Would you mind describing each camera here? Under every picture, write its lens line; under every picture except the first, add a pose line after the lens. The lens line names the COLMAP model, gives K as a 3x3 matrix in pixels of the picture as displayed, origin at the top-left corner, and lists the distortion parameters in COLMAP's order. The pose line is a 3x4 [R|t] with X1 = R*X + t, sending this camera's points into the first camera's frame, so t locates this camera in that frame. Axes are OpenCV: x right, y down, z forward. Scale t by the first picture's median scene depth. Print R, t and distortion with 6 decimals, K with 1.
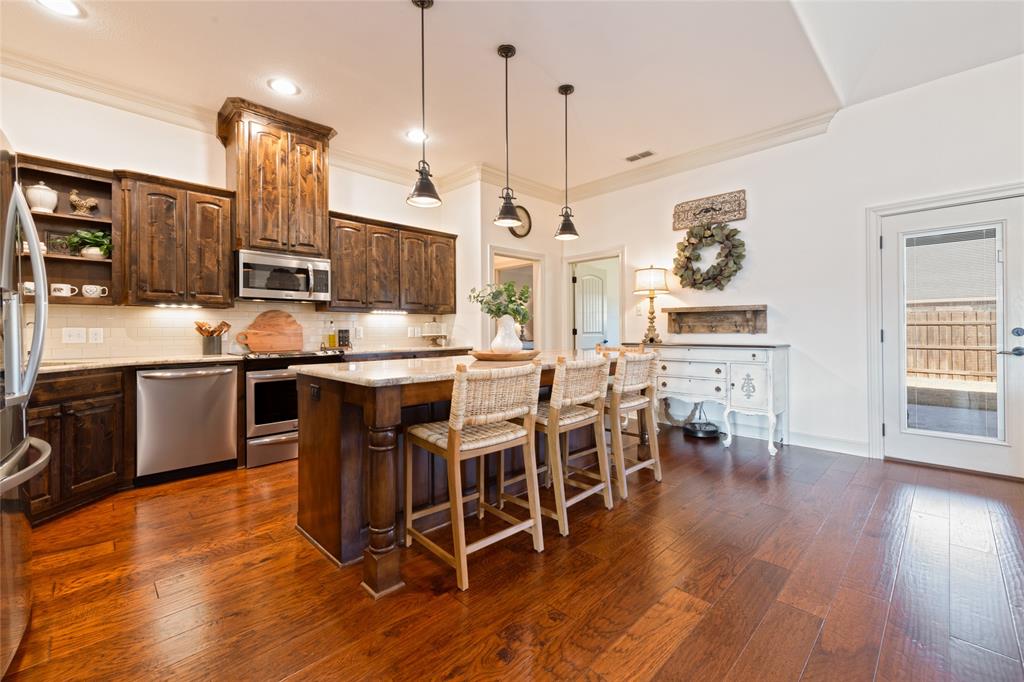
lens RADIAL K [[425.9, 0, 525.1], [0, 425.9, 328.7], [0, 0, 1]] dist [0.016236, -0.000706]
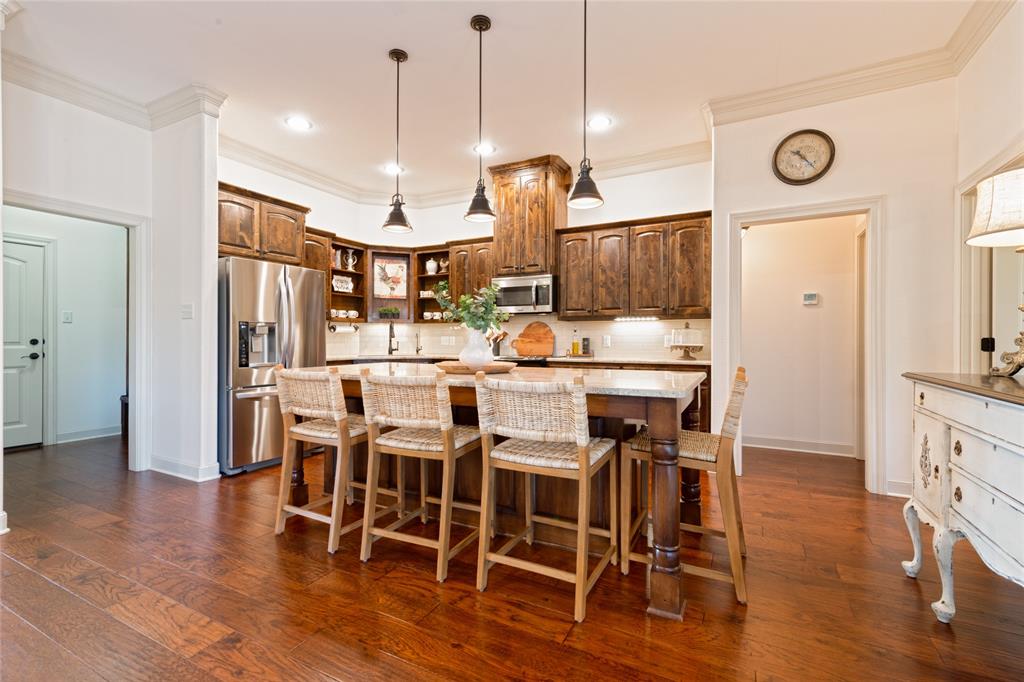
lens RADIAL K [[452.1, 0, 512.8], [0, 452.1, 338.4], [0, 0, 1]] dist [0.007332, -0.001336]
pose [[0.290618, 0.002431, -0.956836, 0.573441], [-0.001095, 0.999997, 0.002208, 0.000008], [0.956838, 0.000406, 0.290620, 0.522124]]
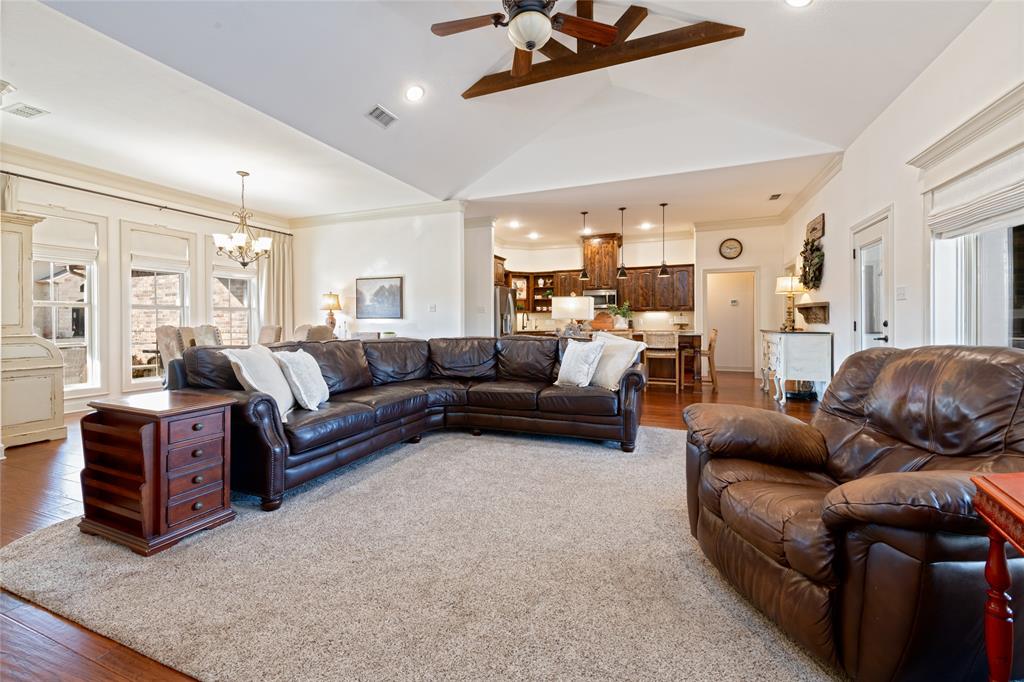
lens RADIAL K [[425.9, 0, 507.0], [0, 425.9, 317.4], [0, 0, 1]] dist [0.016236, -0.000706]
pose [[0.379143, -0.005103, -0.925324, 1.316641], [0.004358, 0.999984, -0.003729, -0.007761], [0.925328, -0.002619, 0.379159, -0.372989]]
